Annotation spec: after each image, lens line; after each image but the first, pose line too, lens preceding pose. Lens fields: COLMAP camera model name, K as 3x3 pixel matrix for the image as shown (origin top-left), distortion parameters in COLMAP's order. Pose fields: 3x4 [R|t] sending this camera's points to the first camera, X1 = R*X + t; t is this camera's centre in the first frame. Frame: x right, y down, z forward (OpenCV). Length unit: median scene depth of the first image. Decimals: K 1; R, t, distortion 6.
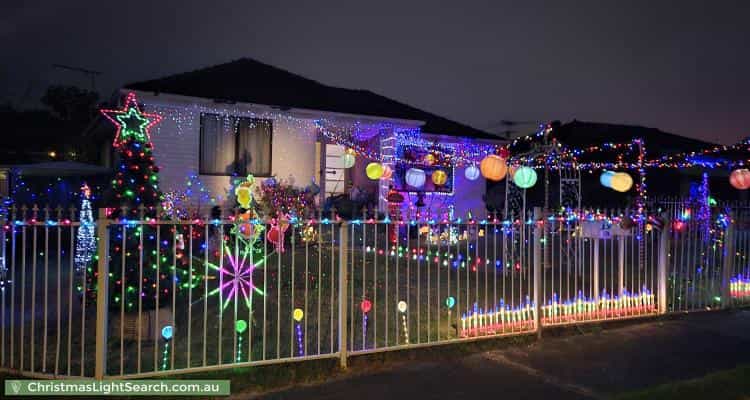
lens RADIAL K [[585.6, 0, 375.0], [0, 585.6, 200.0], [0, 0, 1]] dist [0.021646, -0.002798]
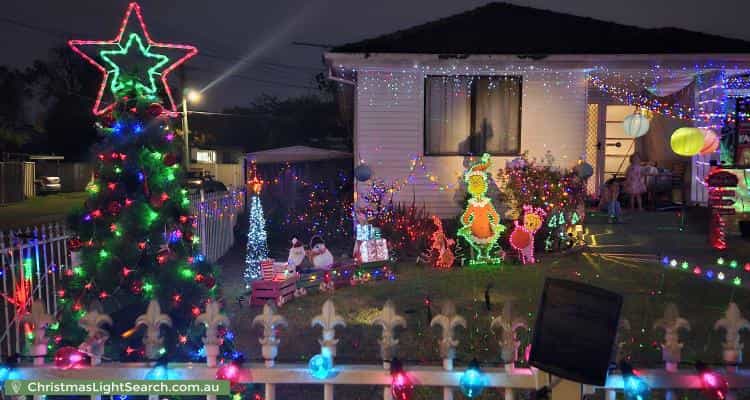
lens RADIAL K [[536.2, 0, 388.2], [0, 536.2, 203.4], [0, 0, 1]] dist [0.052408, 0.000235]
pose [[0.882342, 0.008185, -0.470537, -0.006957], [0.018128, 0.998516, 0.051362, -0.017413], [0.470259, -0.053849, 0.880884, 0.338667]]
